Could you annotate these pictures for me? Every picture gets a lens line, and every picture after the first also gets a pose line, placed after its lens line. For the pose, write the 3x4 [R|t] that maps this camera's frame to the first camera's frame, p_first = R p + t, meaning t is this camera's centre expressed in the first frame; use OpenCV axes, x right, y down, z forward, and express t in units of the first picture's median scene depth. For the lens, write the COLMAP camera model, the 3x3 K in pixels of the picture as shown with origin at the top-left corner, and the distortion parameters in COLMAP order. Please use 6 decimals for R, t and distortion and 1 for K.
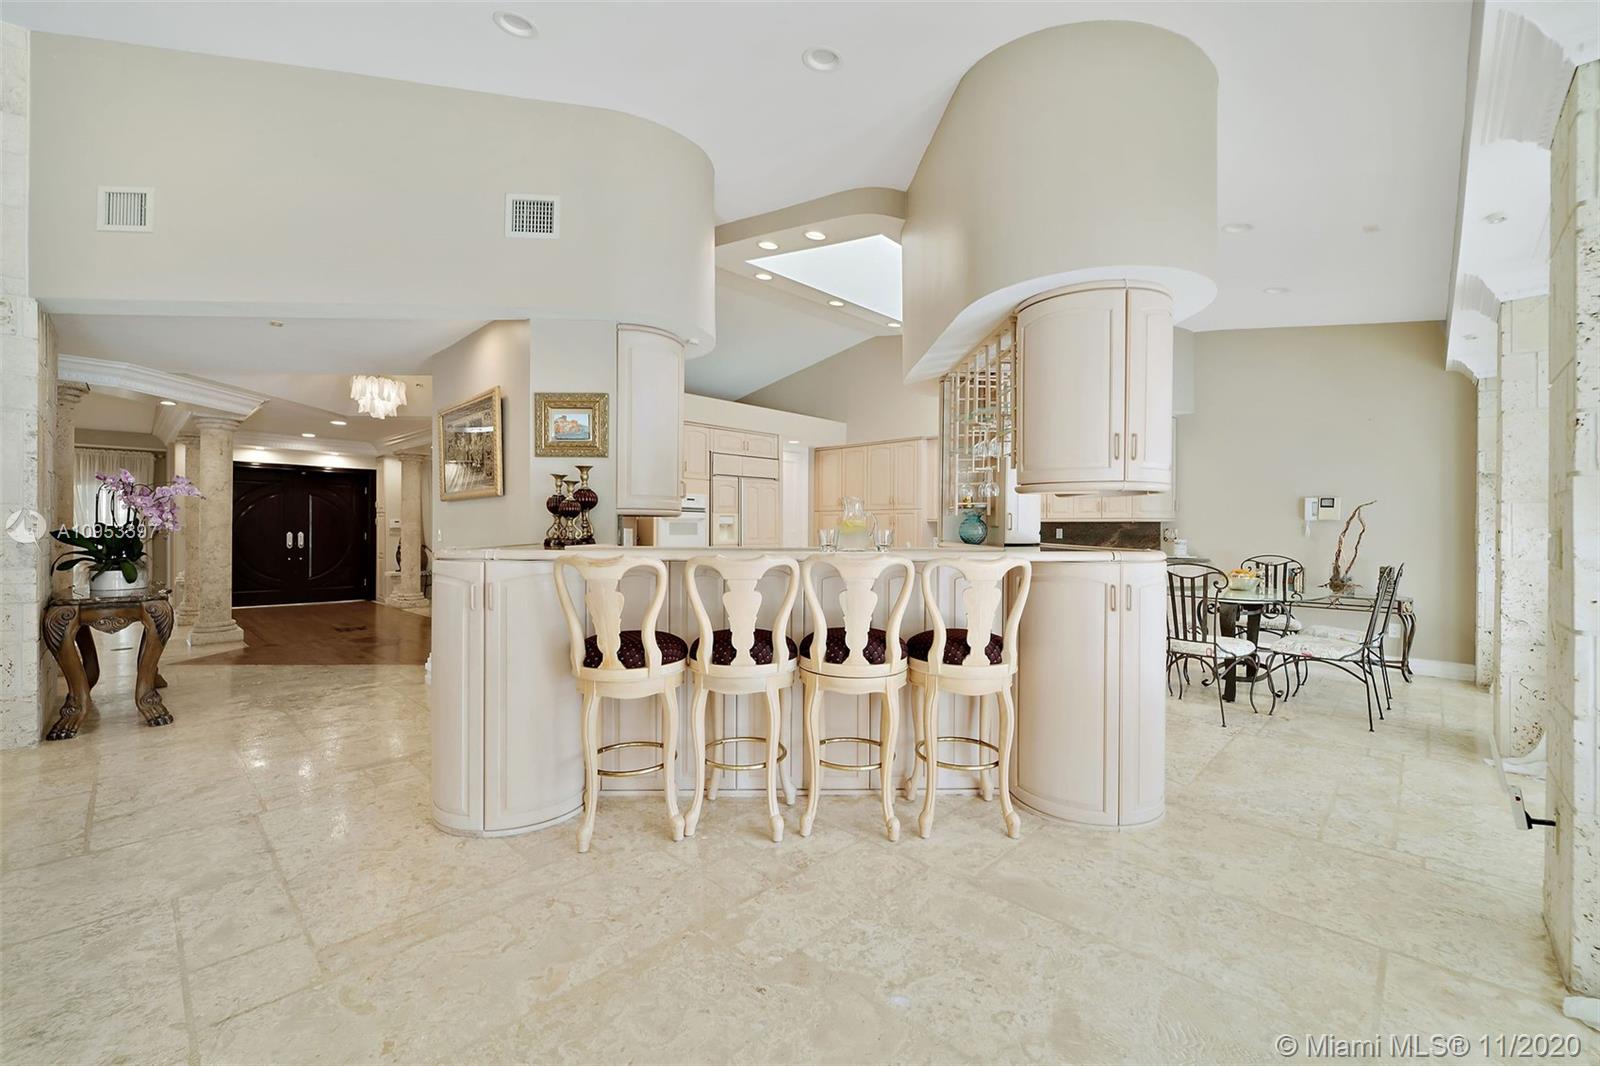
lens RADIAL K [[656.0, 0, 801.3], [0, 656.0, 525.3], [0, 0, 1]] dist [-0.002171, -0.000246]
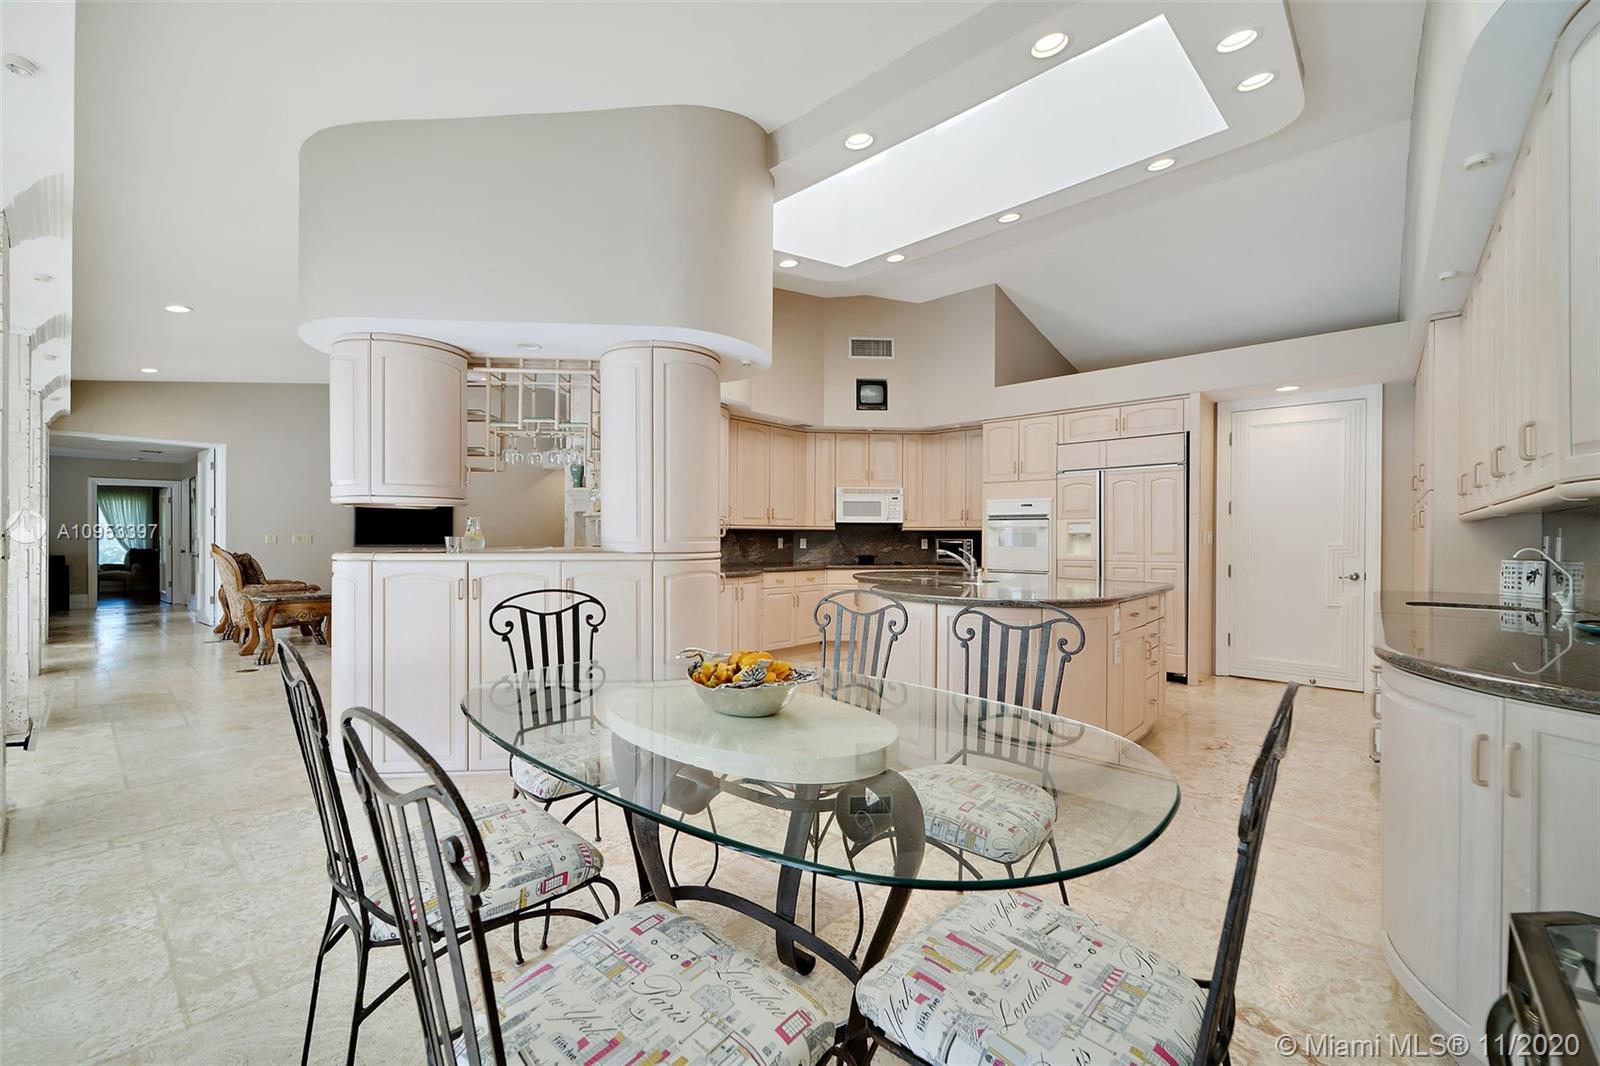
lens RADIAL K [[656.0, 0, 799.9], [0, 656.0, 534.5], [0, 0, 1]] dist [-0.002171, -0.000246]
pose [[0.040666, 0.000587, -0.999173, 1.533500], [-0.007517, 0.999972, 0.000281, 0.002649], [0.999145, 0.007500, 0.040669, 1.544356]]
